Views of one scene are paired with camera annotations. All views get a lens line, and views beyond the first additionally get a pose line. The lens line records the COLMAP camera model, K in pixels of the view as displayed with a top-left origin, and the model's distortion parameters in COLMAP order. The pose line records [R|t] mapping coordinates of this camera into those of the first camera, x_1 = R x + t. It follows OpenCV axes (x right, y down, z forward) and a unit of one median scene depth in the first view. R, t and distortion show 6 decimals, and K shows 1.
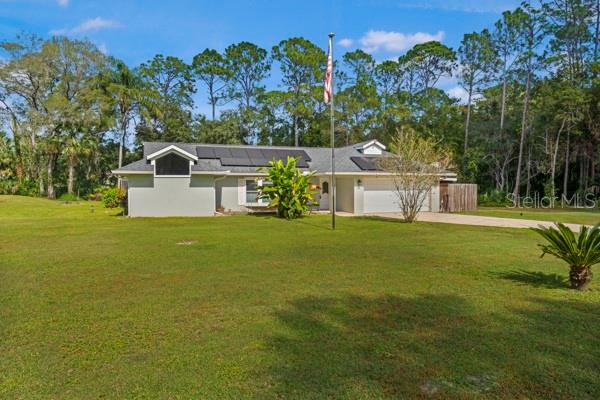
lens RADIAL K [[399.1, 0, 299.8], [0, 399.1, 200.1], [0, 0, 1]] dist [-0.006184, -0.001603]
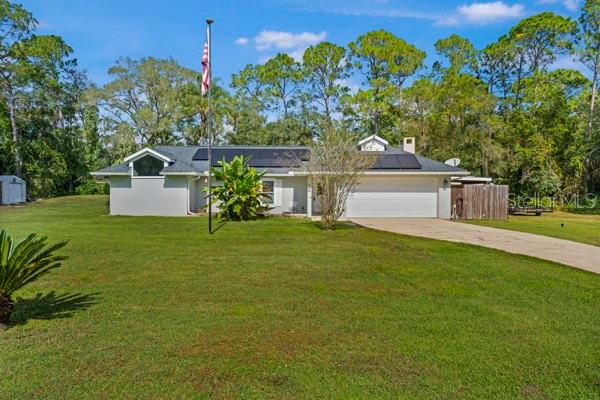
lens RADIAL K [[399.1, 0, 300.0], [0, 399.1, 199.0], [0, 0, 1]] dist [-0.006184, -0.001603]
pose [[0.936920, 0.012067, -0.349334, 0.346970], [-0.015451, 0.999857, -0.006902, -0.001057], [0.349201, 0.011865, 0.936973, 0.127480]]
